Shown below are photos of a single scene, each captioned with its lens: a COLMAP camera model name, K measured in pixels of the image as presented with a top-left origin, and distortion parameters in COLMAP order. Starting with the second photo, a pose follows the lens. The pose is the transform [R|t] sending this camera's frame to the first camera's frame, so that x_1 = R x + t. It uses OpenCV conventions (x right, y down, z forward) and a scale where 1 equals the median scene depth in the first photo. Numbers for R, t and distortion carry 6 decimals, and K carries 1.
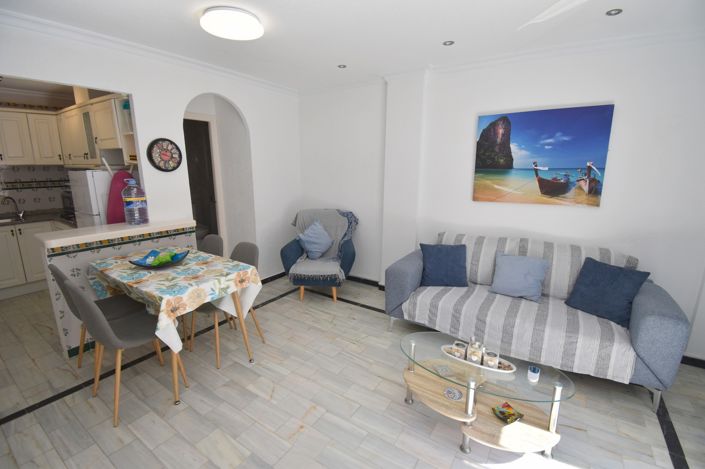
lens RADIAL K [[306.4, 0, 352.6], [0, 306.4, 236.0], [0, 0, 1]] dist [0.017724, -0.024489]
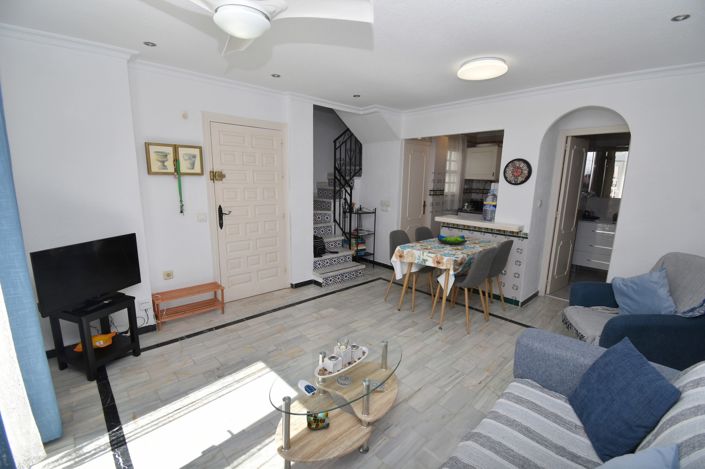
lens RADIAL K [[306.4, 0, 352.6], [0, 306.4, 236.0], [0, 0, 1]] dist [0.017724, -0.024489]
pose [[-0.229865, 0.170866, -0.958106, 0.797719], [-0.226958, 0.947913, 0.223499, -0.144506], [0.946389, 0.268825, -0.179113, 0.667986]]
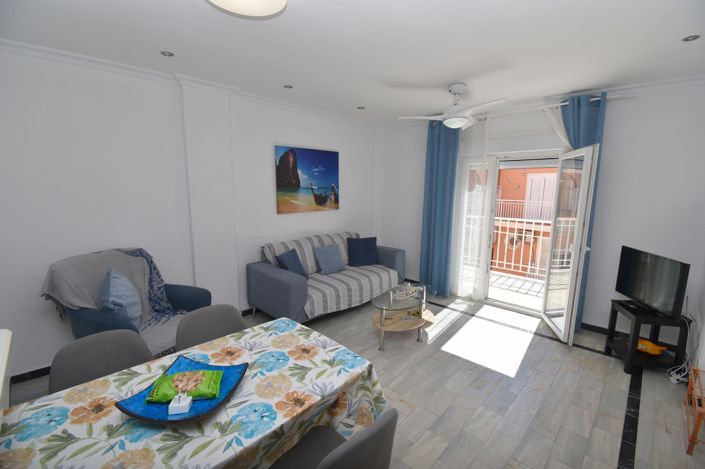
lens RADIAL K [[306.4, 0, 352.6], [0, 306.4, 236.0], [0, 0, 1]] dist [0.017724, -0.024489]
pose [[0.194413, -0.160505, 0.967699, -0.822108], [0.200159, 0.972257, 0.121048, -0.130330], [-0.960281, 0.170161, 0.221146, 0.516721]]
